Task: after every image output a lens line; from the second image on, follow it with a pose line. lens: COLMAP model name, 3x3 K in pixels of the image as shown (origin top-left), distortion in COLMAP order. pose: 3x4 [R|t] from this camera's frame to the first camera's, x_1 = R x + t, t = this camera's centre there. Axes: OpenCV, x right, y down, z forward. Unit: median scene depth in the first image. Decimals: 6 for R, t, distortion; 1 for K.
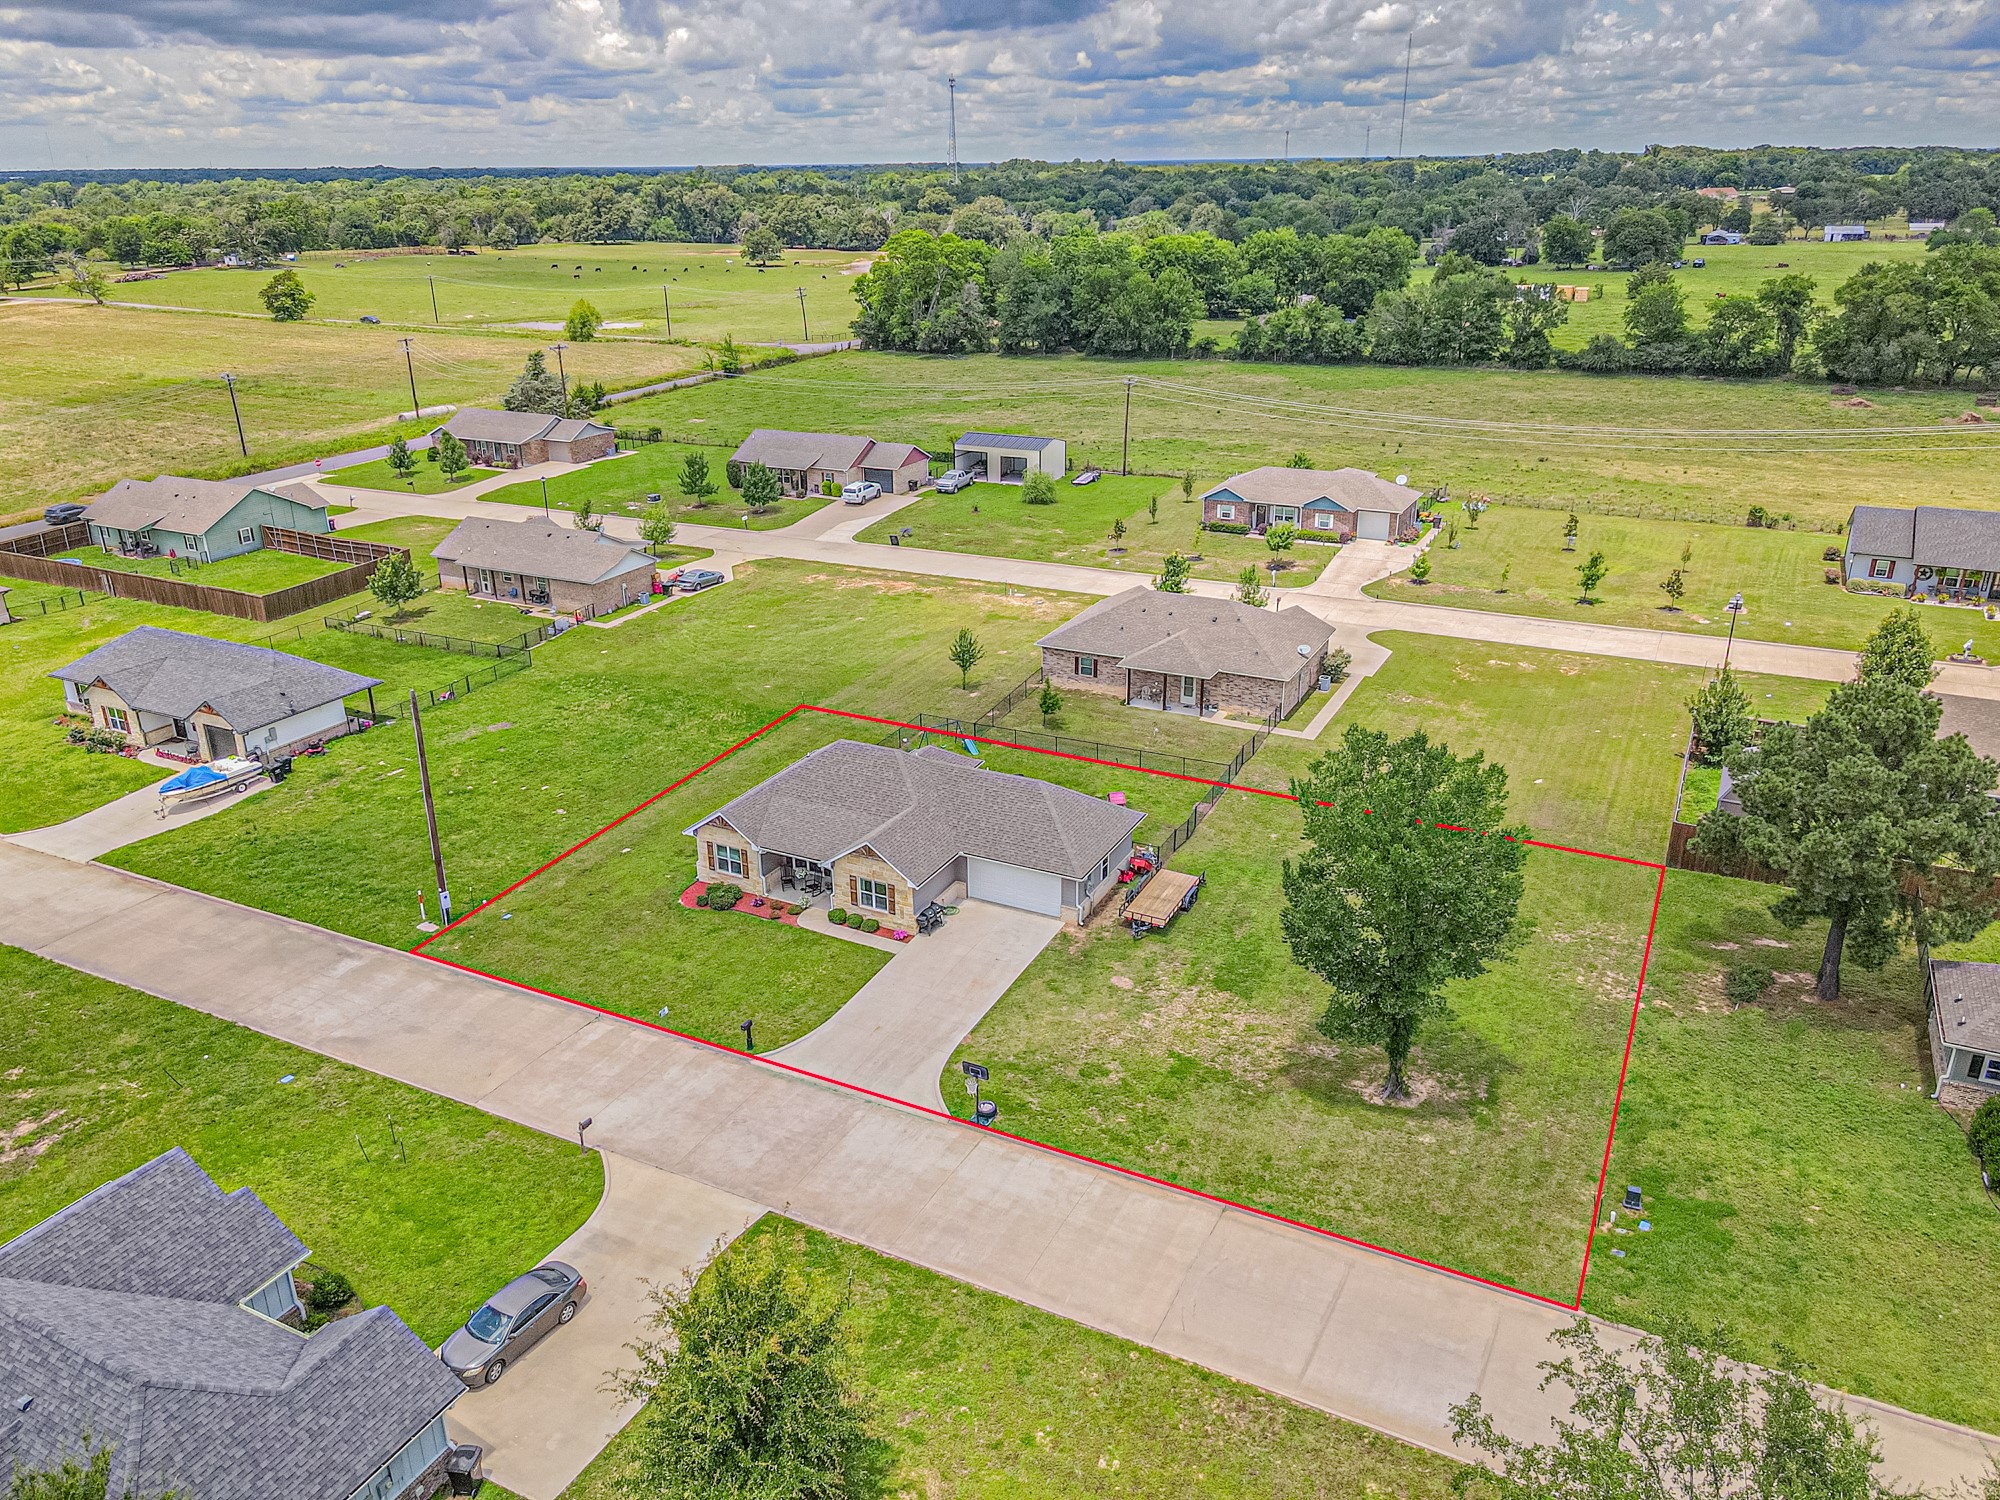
lens RADIAL K [[1490.9, 0, 983.9], [0, 1490.9, 753.0], [0, 0, 1]] dist [0.004923, 0.008066]
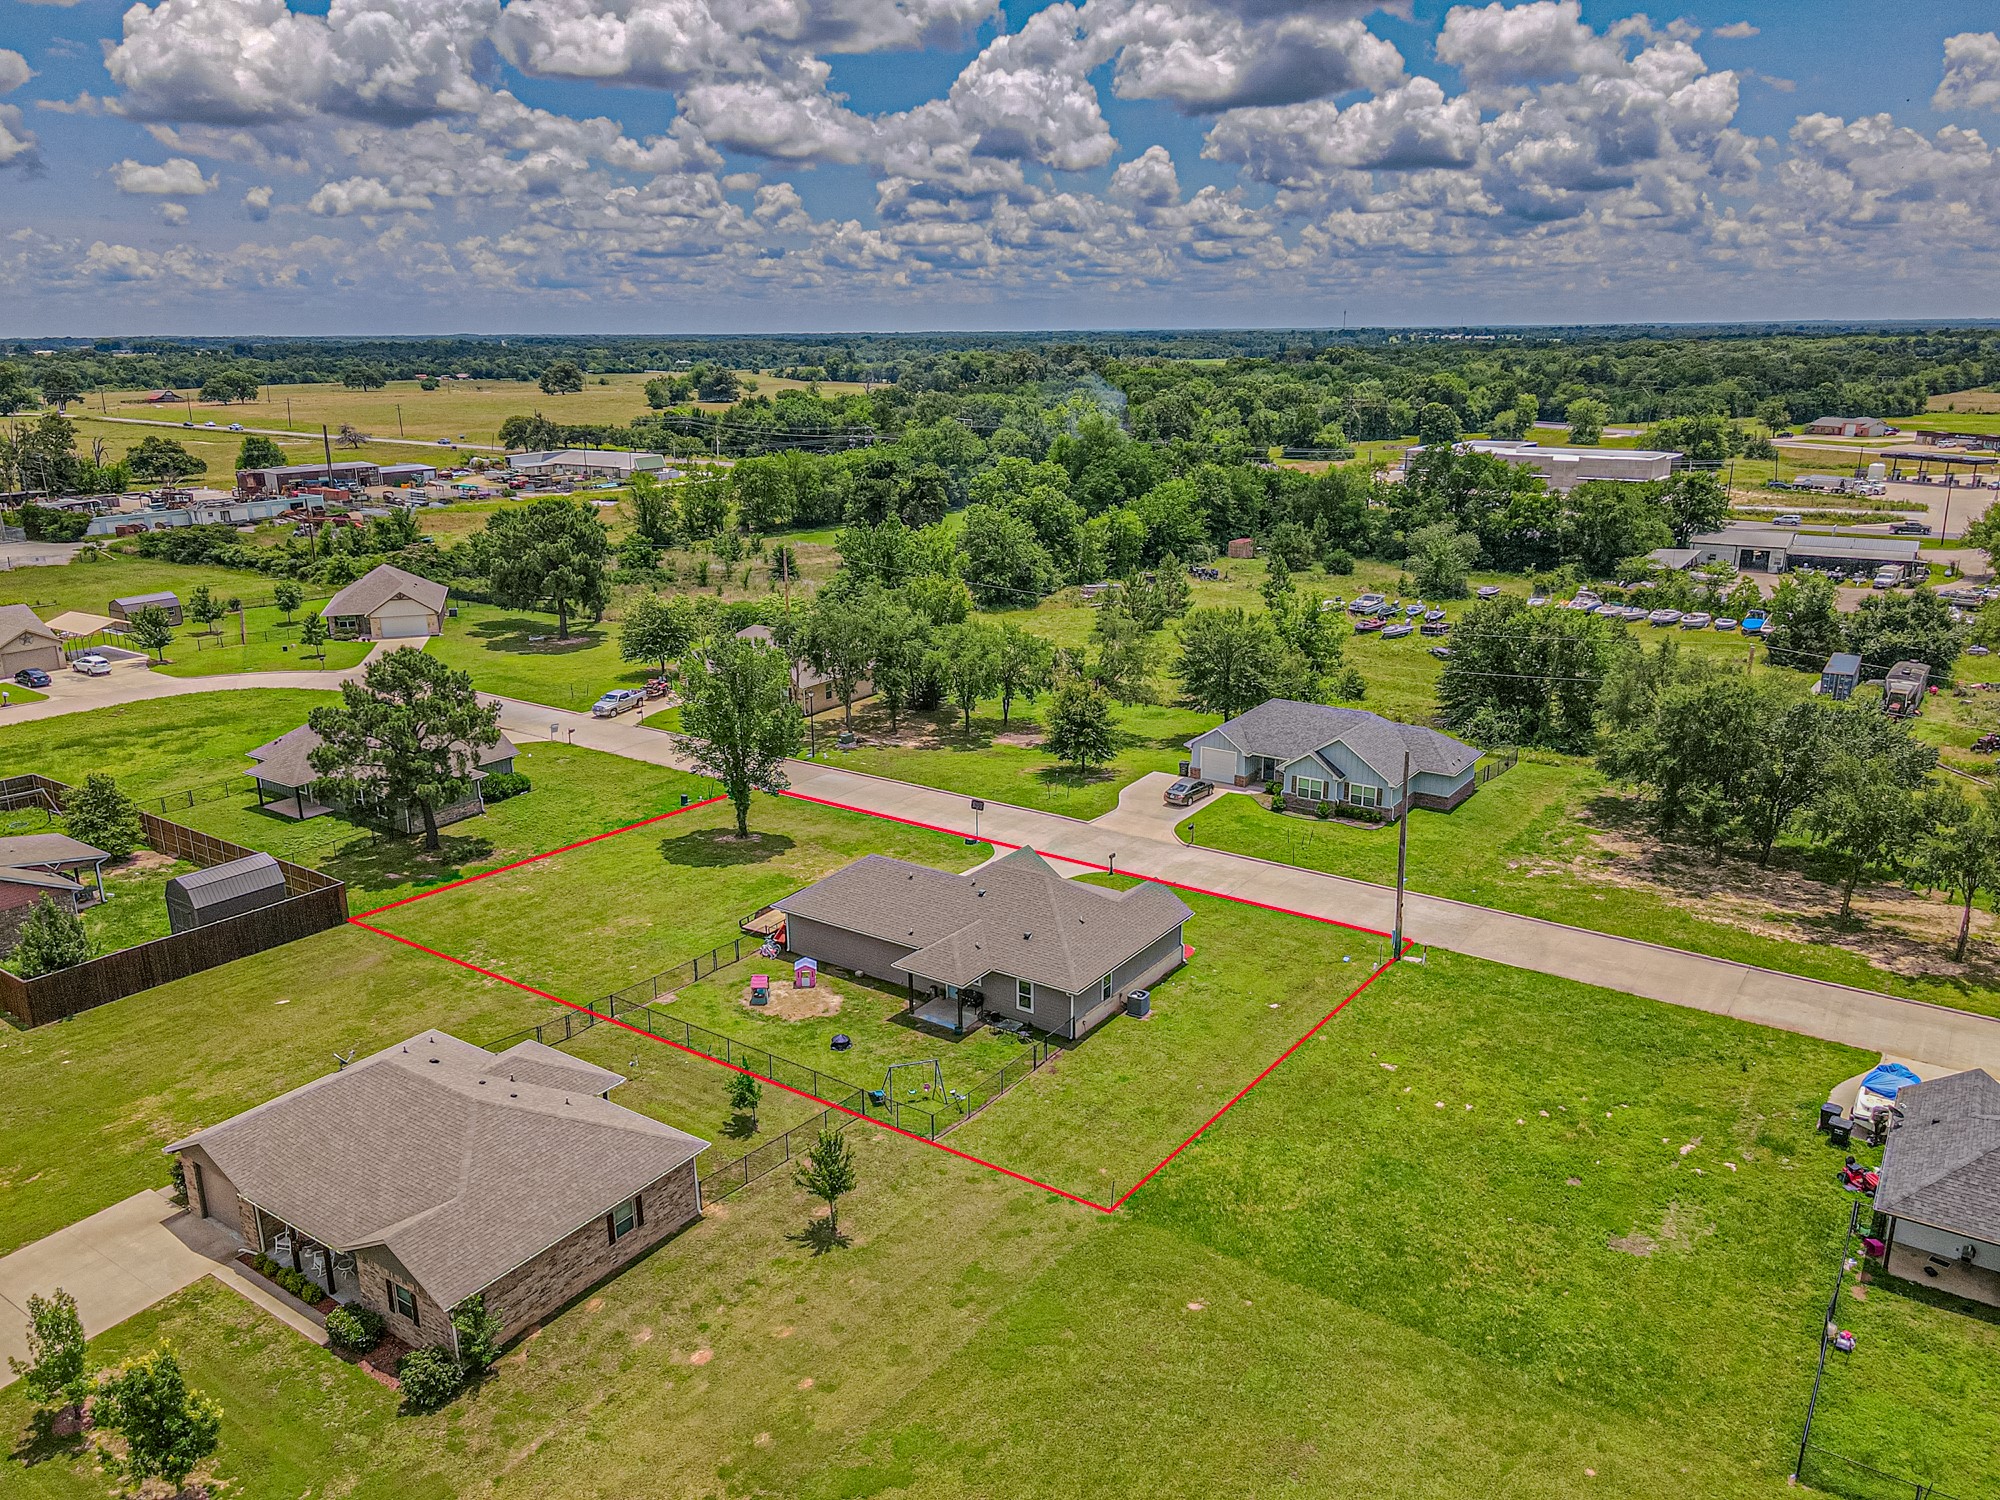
lens RADIAL K [[1455.6, 0, 990.6], [0, 1455.6, 754.4], [0, 0, 1]] dist [0.002976, 0.025931]
pose [[-0.991697, -0.015071, 0.127711, -0.145044], [0.067408, 0.784816, 0.616052, -0.545991], [-0.109514, 0.619545, -0.777284, 1.370692]]
